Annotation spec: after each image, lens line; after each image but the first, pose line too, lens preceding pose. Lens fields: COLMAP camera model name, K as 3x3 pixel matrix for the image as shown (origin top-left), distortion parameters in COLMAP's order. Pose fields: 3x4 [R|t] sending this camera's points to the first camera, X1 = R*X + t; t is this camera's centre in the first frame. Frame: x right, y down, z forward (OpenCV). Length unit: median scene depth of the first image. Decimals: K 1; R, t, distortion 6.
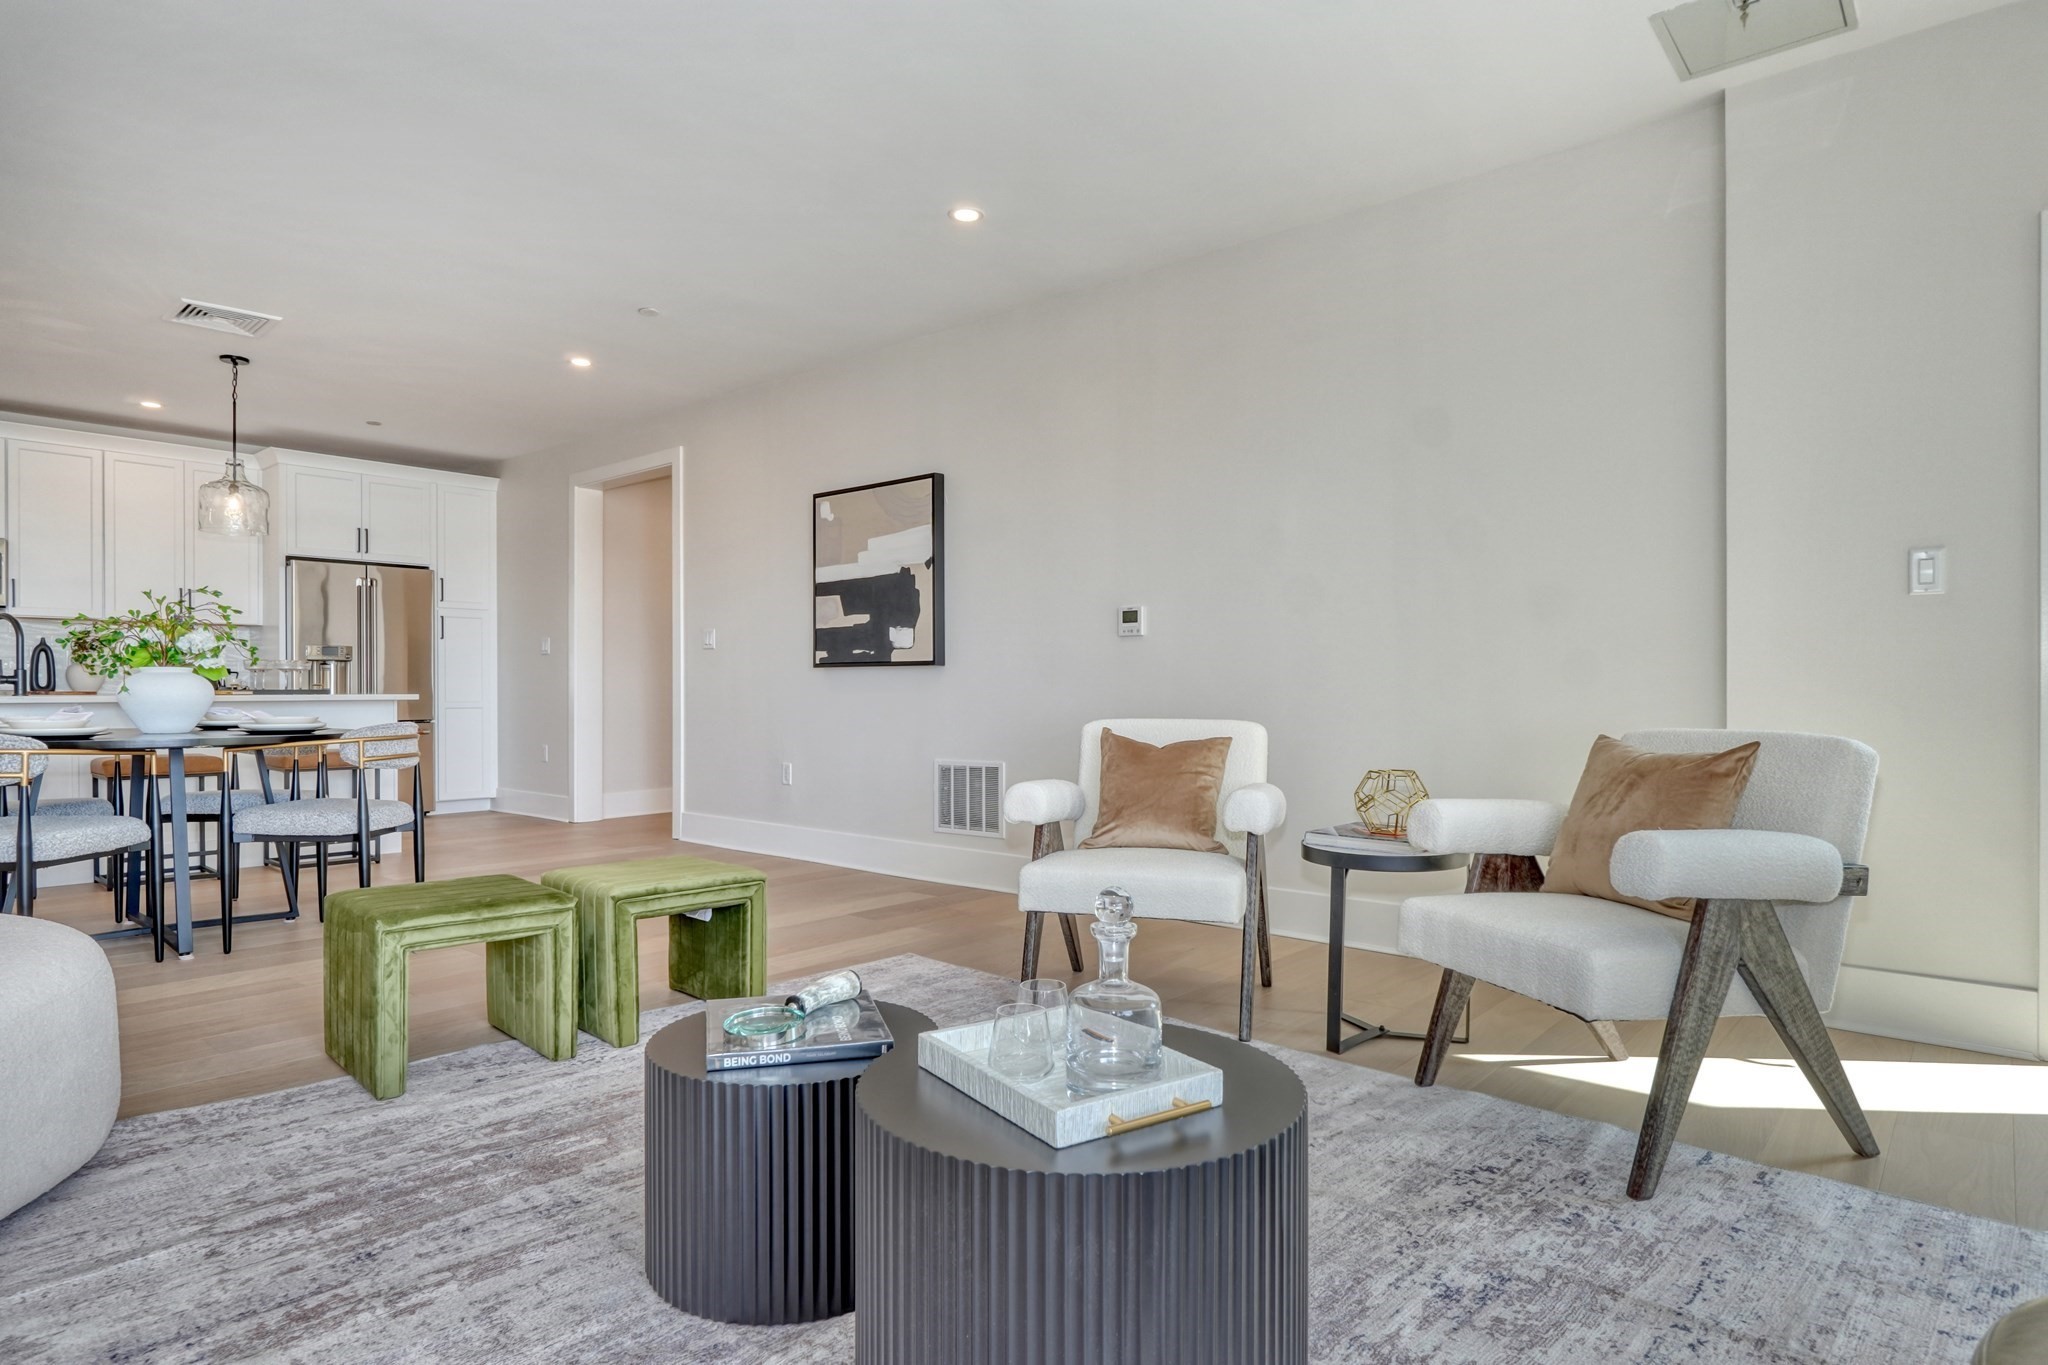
lens RADIAL K [[1125.3, 0, 1024.0], [0, 1125.3, 682.5], [0, 0, 1]] dist [-0.003427, 0.000713]
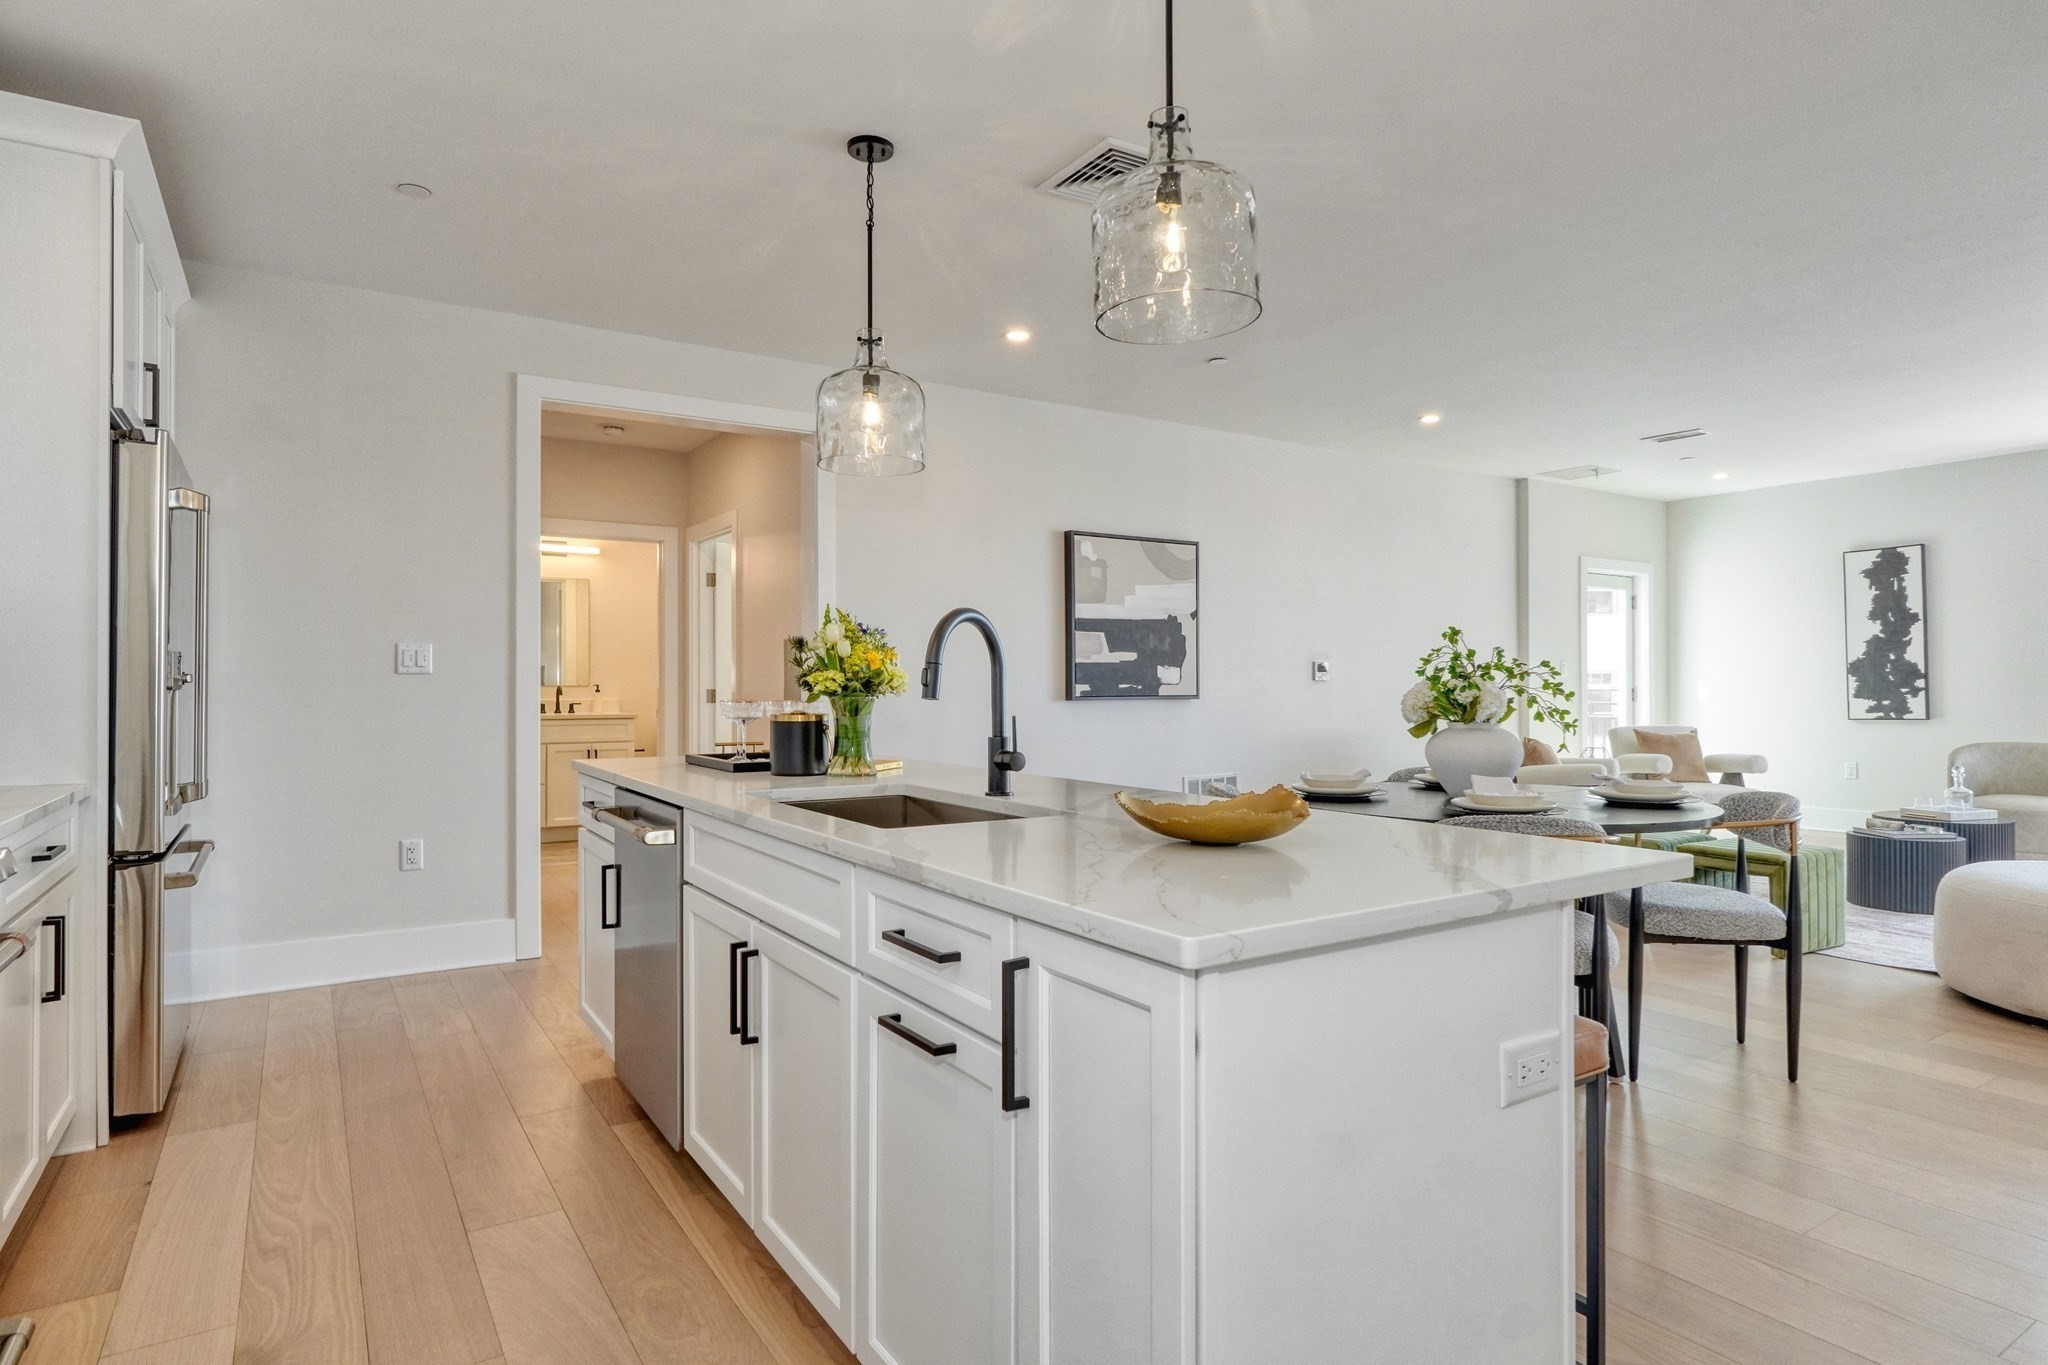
lens RADIAL K [[1125.3, 0, 1024.0], [0, 1125.3, 682.5], [0, 0, 1]] dist [-0.003427, 0.000713]
pose [[0.287806, 0.000201, 0.957689, -1.263700], [-0.005458, 0.999984, 0.001431, -0.032912], [-0.957673, -0.005639, 0.287803, 0.802599]]
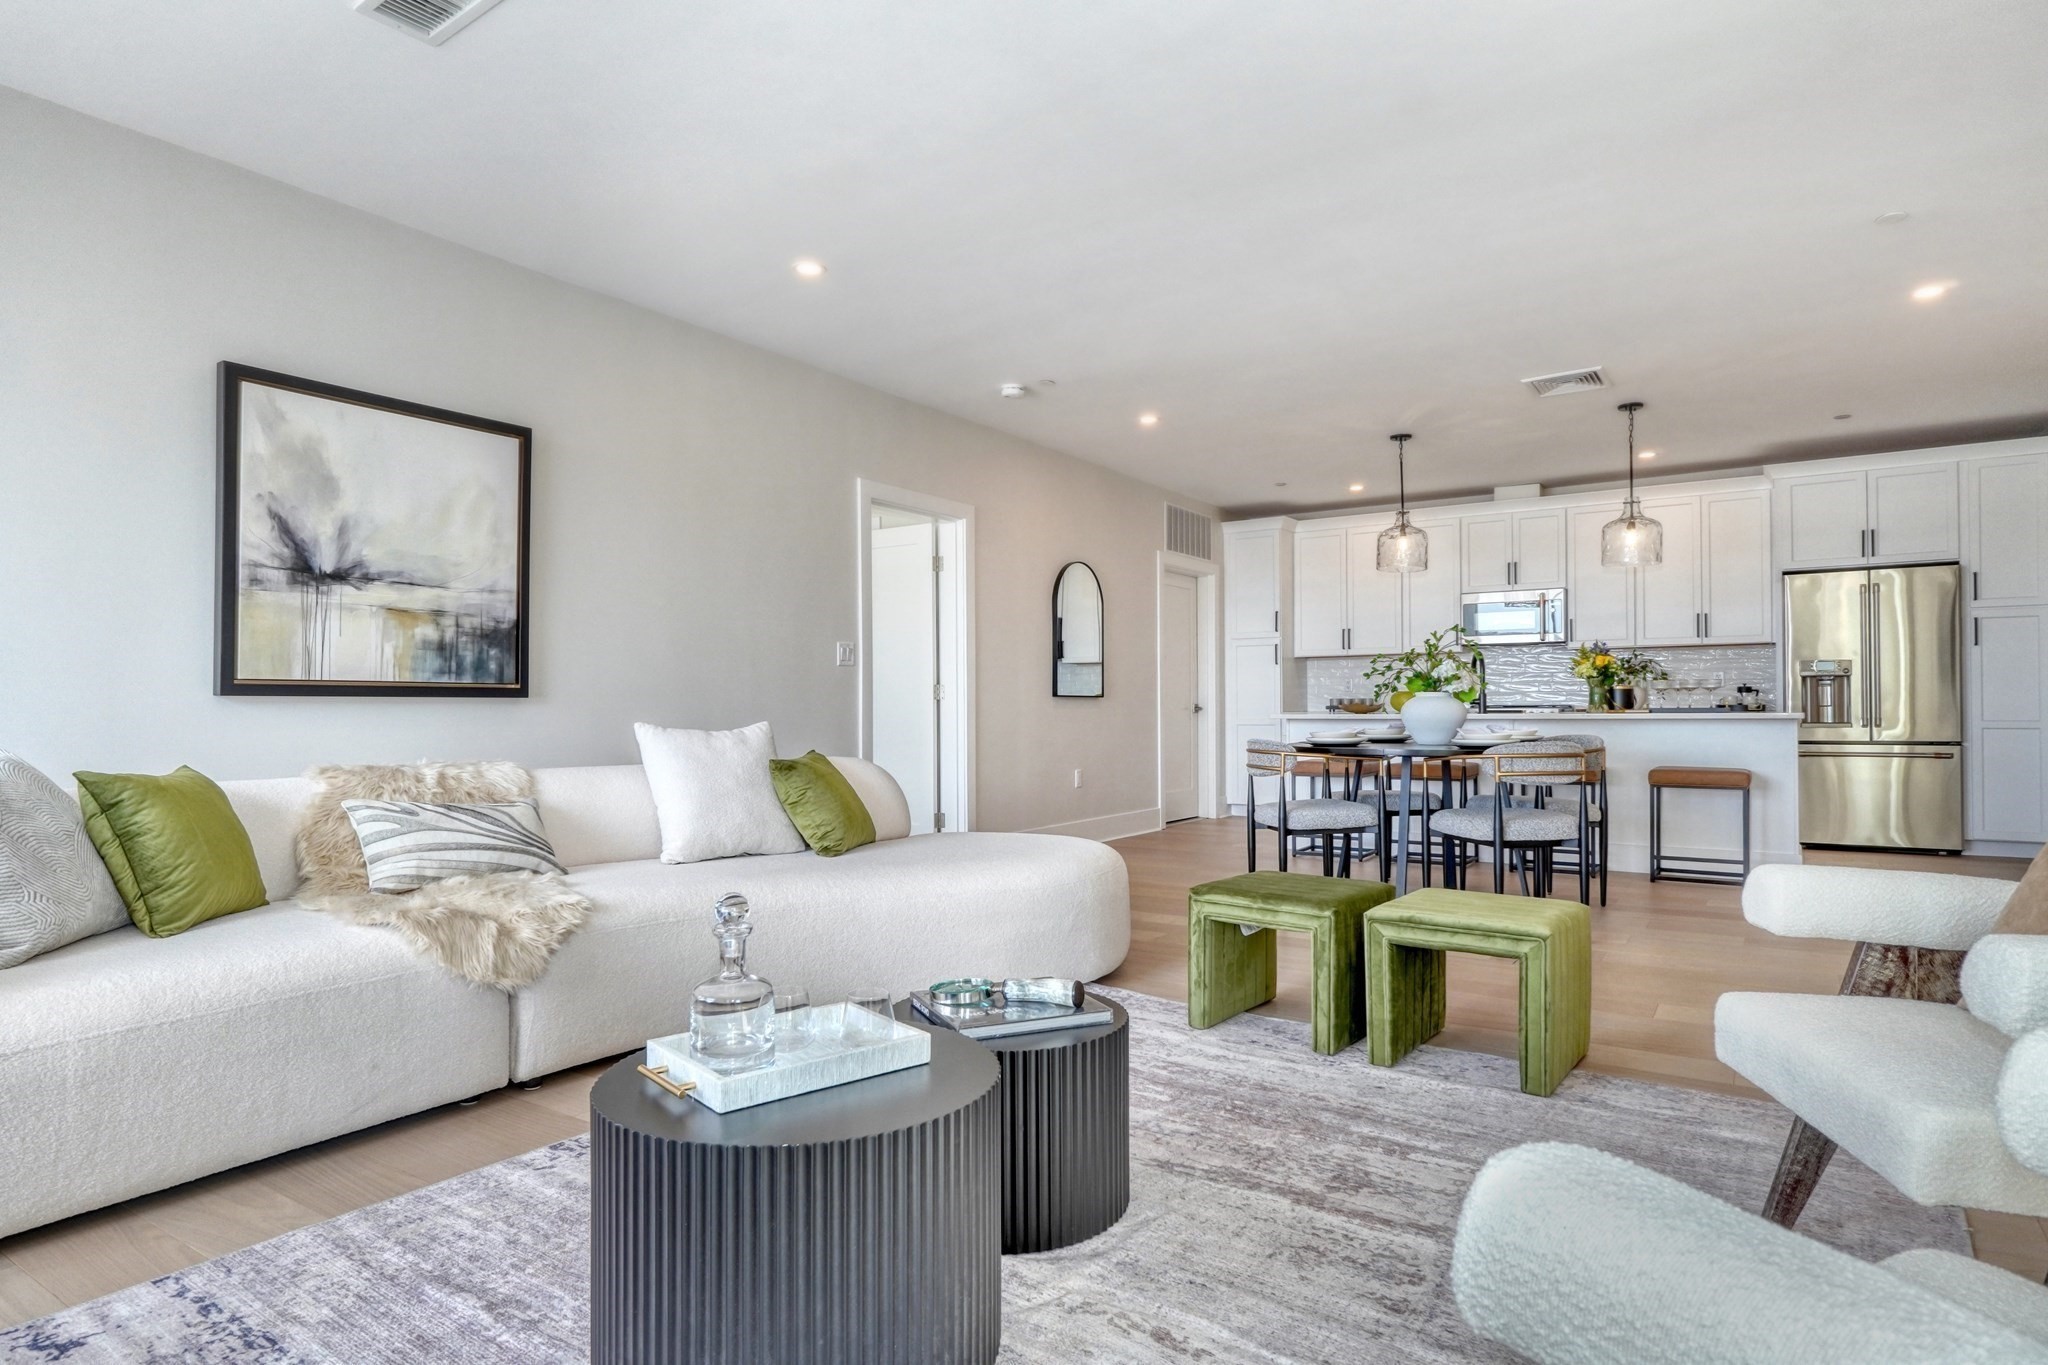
lens RADIAL K [[1125.3, 0, 1024.0], [0, 1125.3, 682.5], [0, 0, 1]] dist [-0.003427, 0.000713]
pose [[0.130338, -0.024036, -0.991178, 0.310184], [0.009544, 0.999690, -0.022987, 0.000320], [0.991424, -0.006464, 0.130527, 0.282375]]
